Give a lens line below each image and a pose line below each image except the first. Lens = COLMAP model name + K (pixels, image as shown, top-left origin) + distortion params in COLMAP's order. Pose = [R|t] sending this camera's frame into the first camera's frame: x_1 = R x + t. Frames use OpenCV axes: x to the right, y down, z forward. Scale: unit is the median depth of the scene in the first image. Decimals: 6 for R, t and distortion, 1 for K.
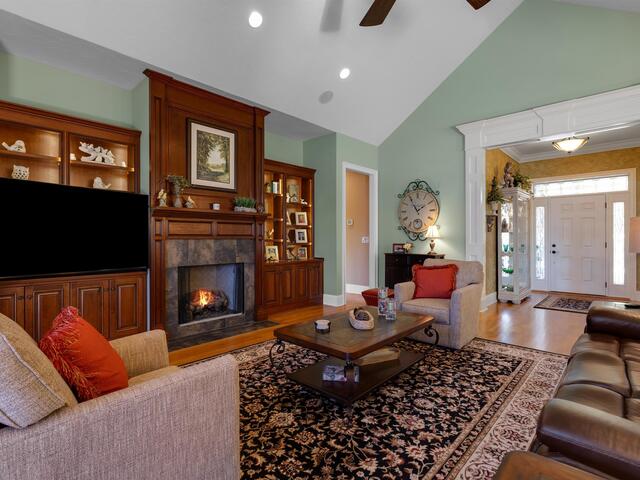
lens RADIAL K [[324.2, 0, 324.5], [0, 324.2, 238.0], [0, 0, 1]] dist [-0.006178, 0.000379]
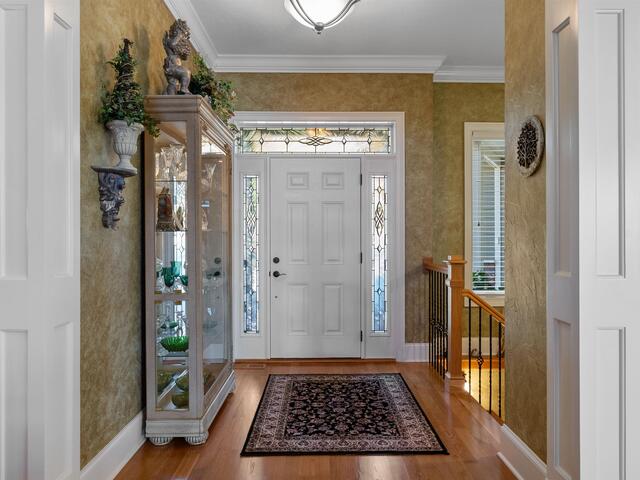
lens RADIAL K [[435.1, 0, 318.7], [0, 435.1, 237.7], [0, 0, 1]] dist [-0.005491, -0.000972]
pose [[0.722959, 0.000534, 0.690890, 0.362534], [-0.001257, 0.999999, 0.000543, -0.009891], [-0.690889, -0.001262, 0.722959, 0.568682]]
